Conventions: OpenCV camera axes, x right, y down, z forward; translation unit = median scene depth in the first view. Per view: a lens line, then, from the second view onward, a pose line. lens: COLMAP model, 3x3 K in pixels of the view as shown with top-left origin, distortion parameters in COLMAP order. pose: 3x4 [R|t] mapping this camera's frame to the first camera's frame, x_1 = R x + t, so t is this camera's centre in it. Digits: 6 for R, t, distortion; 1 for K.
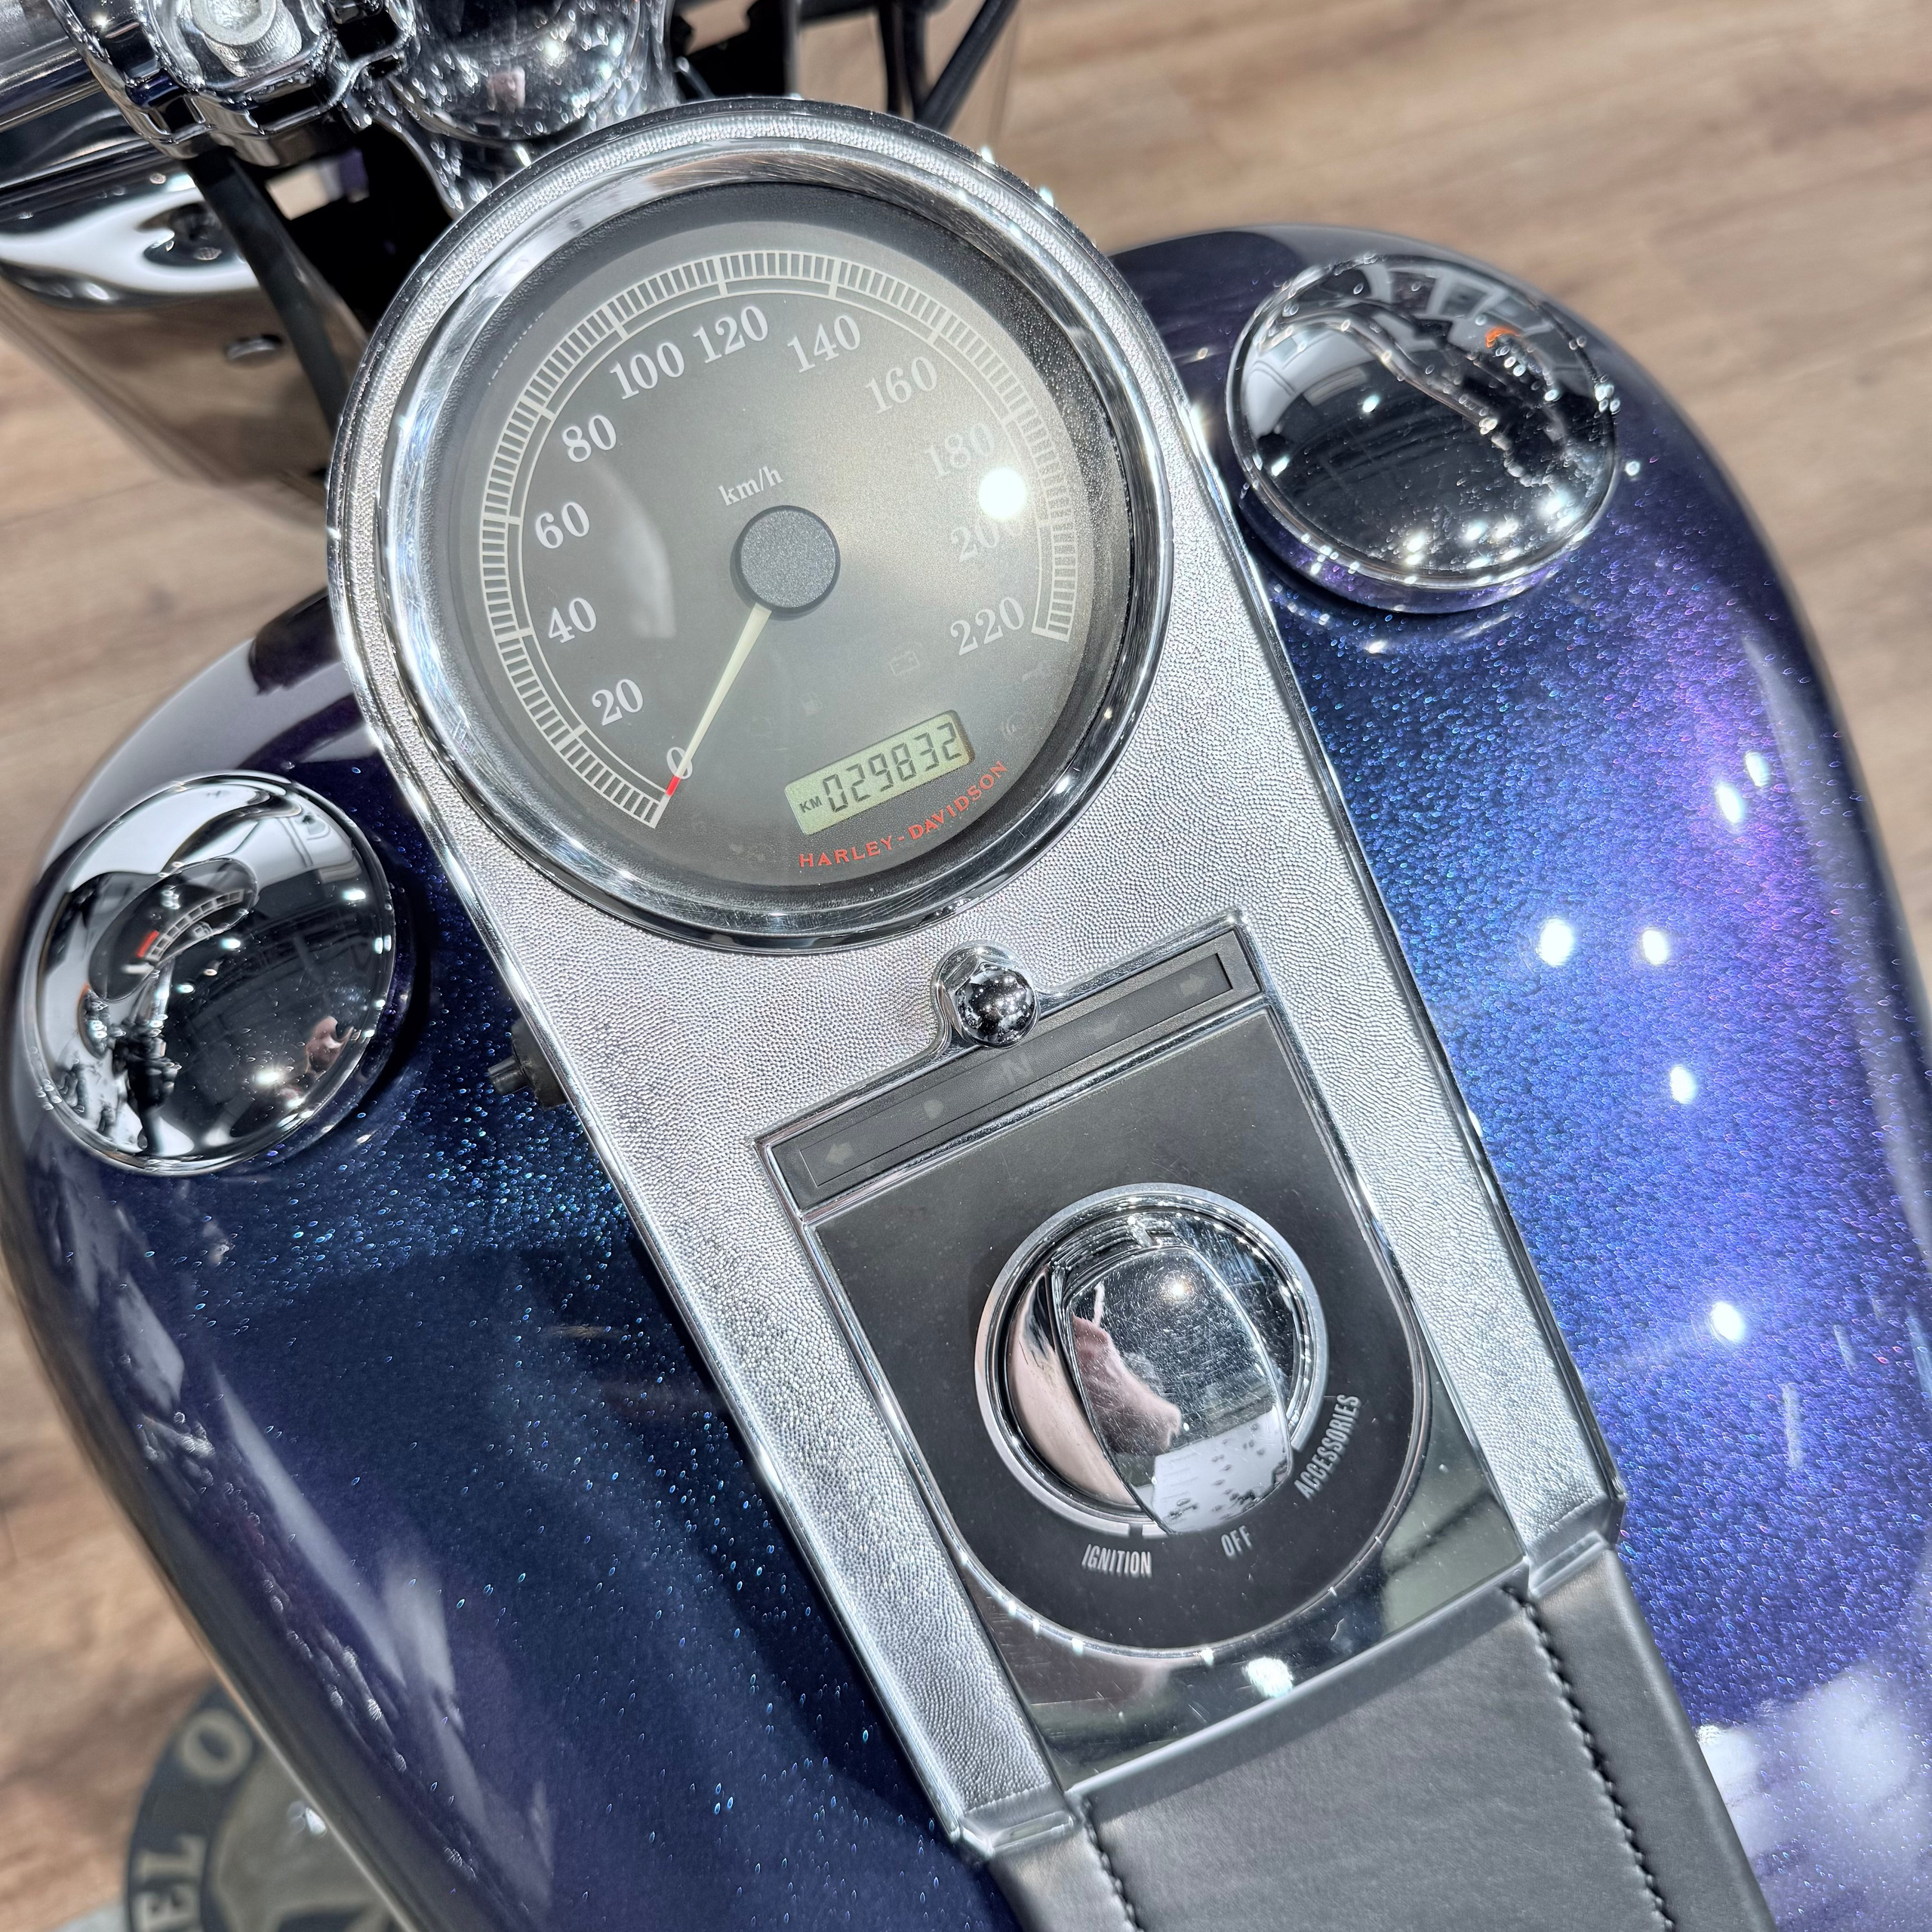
lens RADIAL K [[1811.3, 0, 966.0], [0, 1811.3, 966.0], [0, 0, 1]] dist [0.108793, -0.209400]
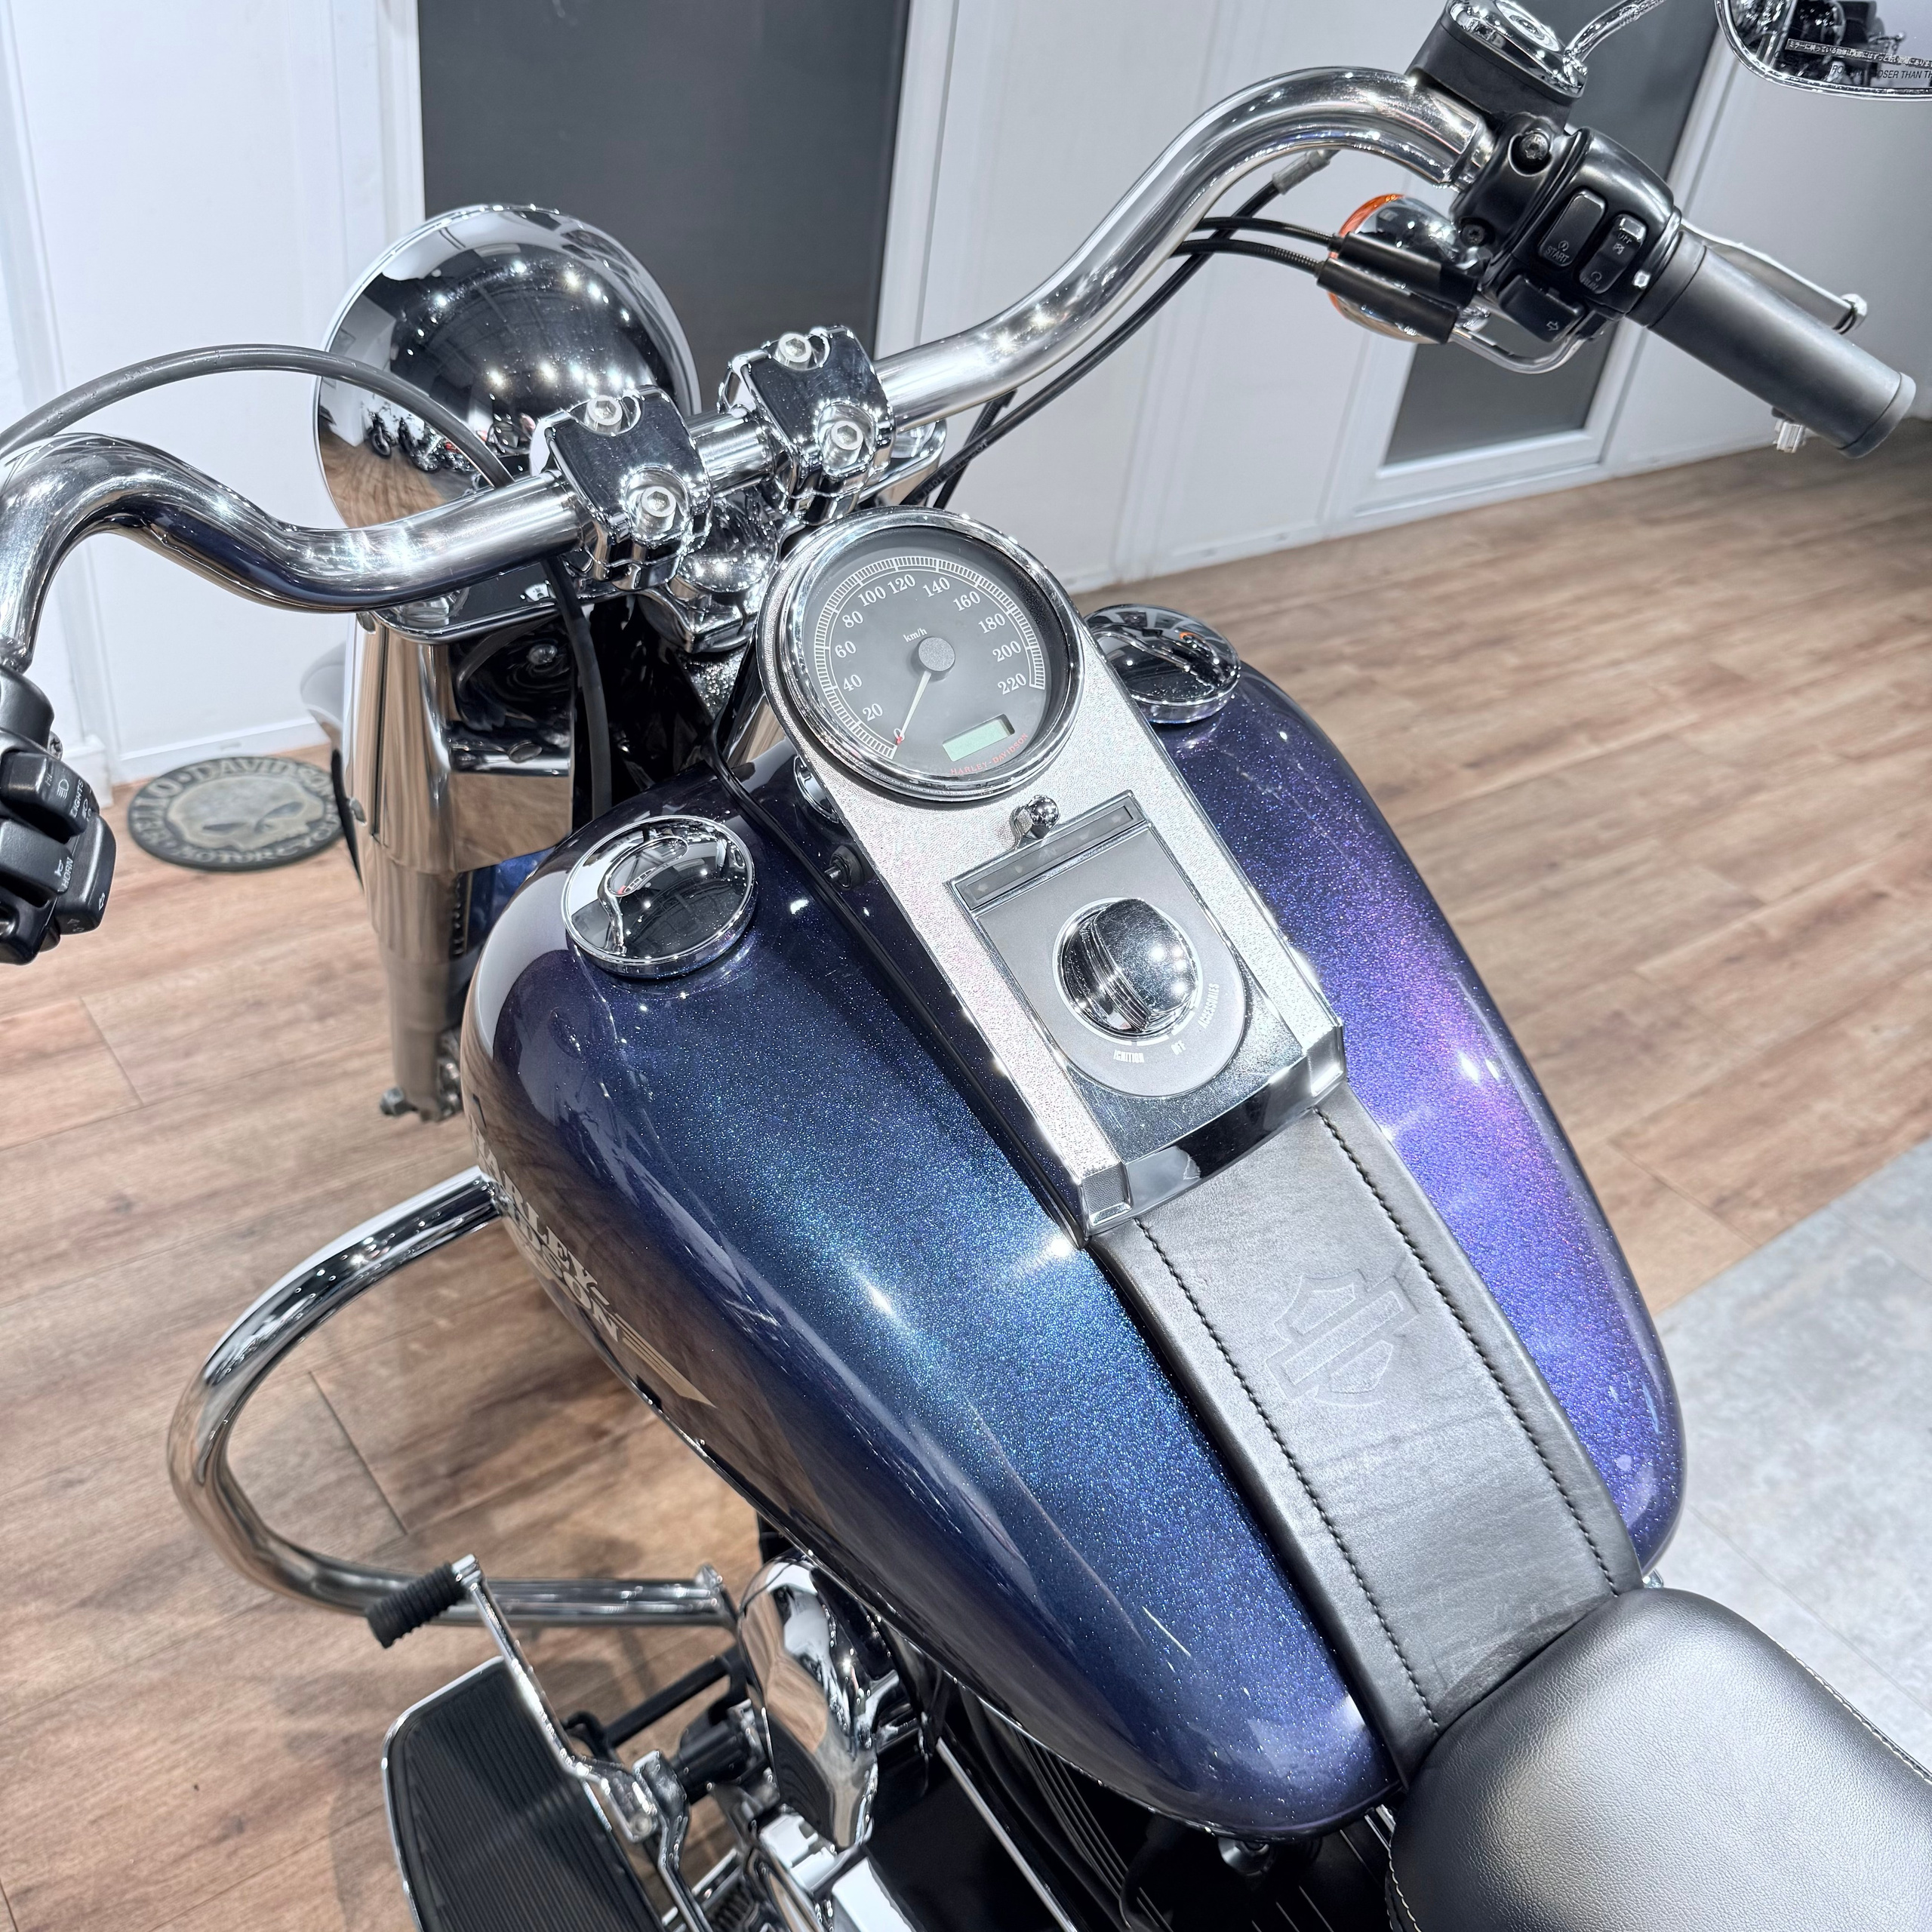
lens RADIAL K [[1811.3, 0, 966.0], [0, 1811.3, 966.0], [0, 0, 1]] dist [0.108793, -0.209400]
pose [[0.982031, -0.082719, 0.169623, -0.511661], [0.144823, 0.906612, -0.396333, 1.153433], [-0.120998, 0.413777, 0.902301, -1.080838]]
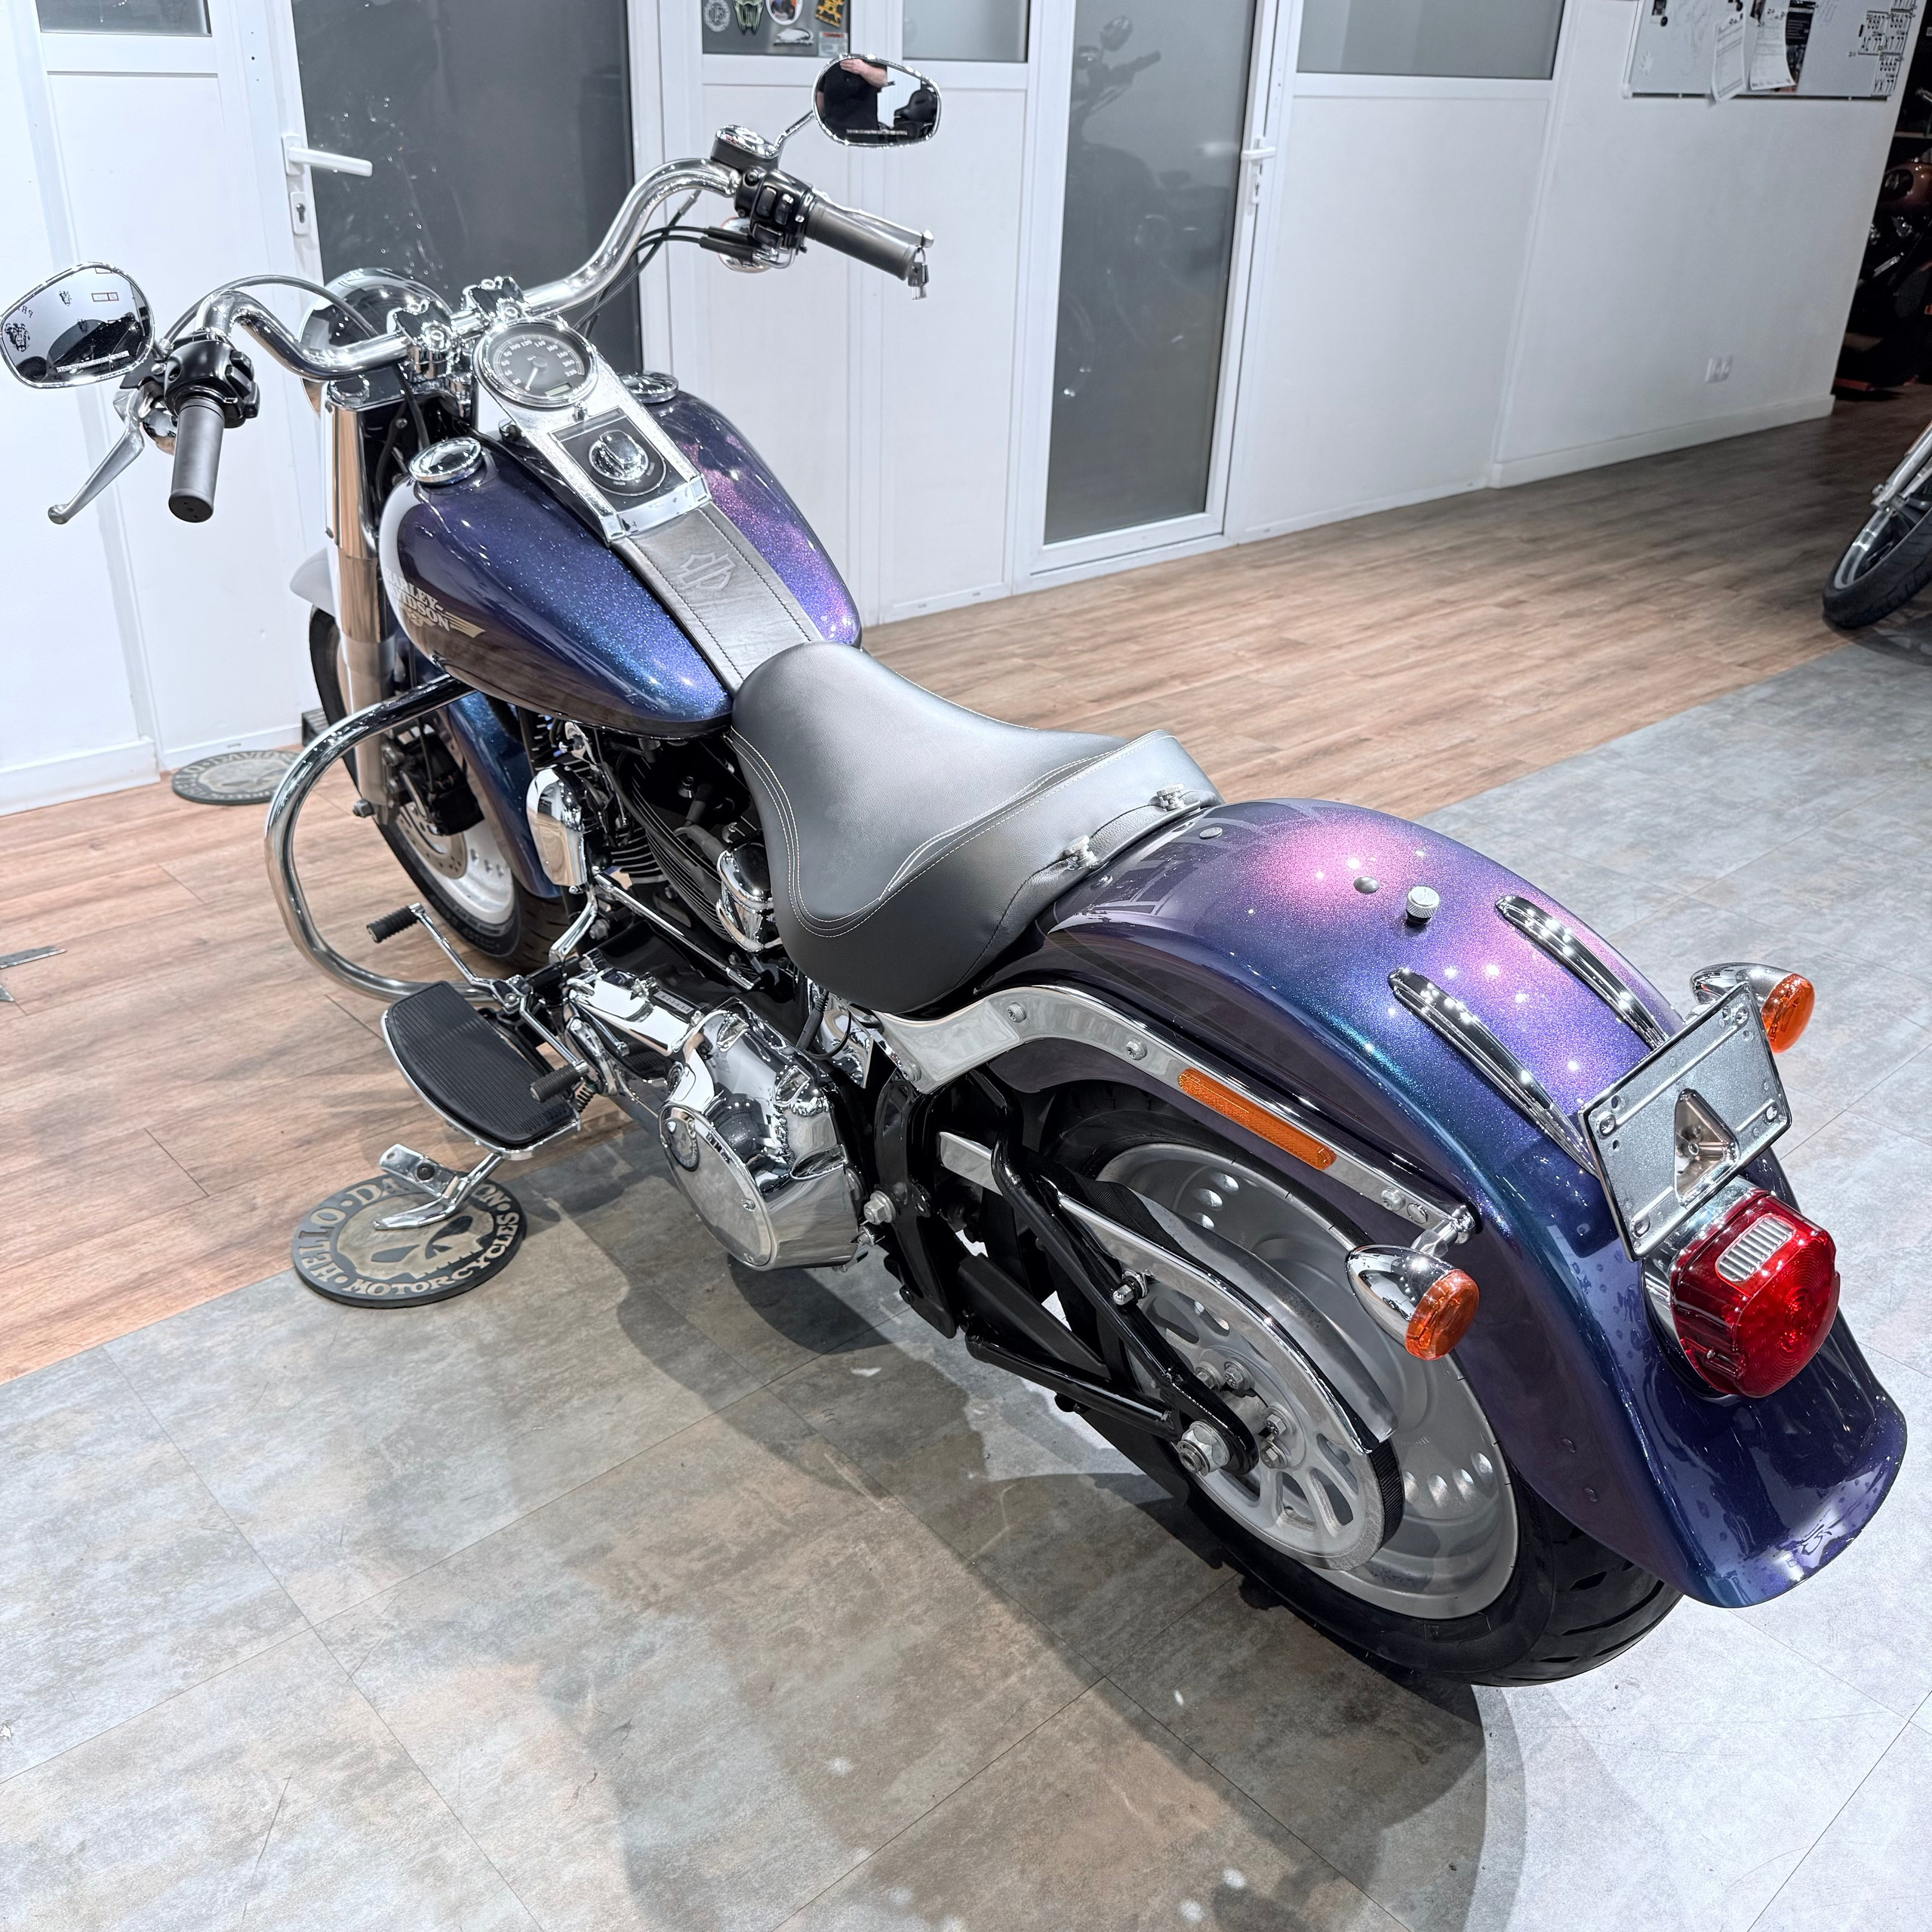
lens RADIAL K [[1794.0, 0, 974.6], [0, 1794.0, 971.3], [0, 0, 1]] dist [0.159526, -0.322739]
pose [[0.959579, -0.179601, 0.216682, -0.423098], [0.268628, 0.814124, -0.514821, 5.571252], [-0.083944, 0.552219, 0.829463, -3.543780]]
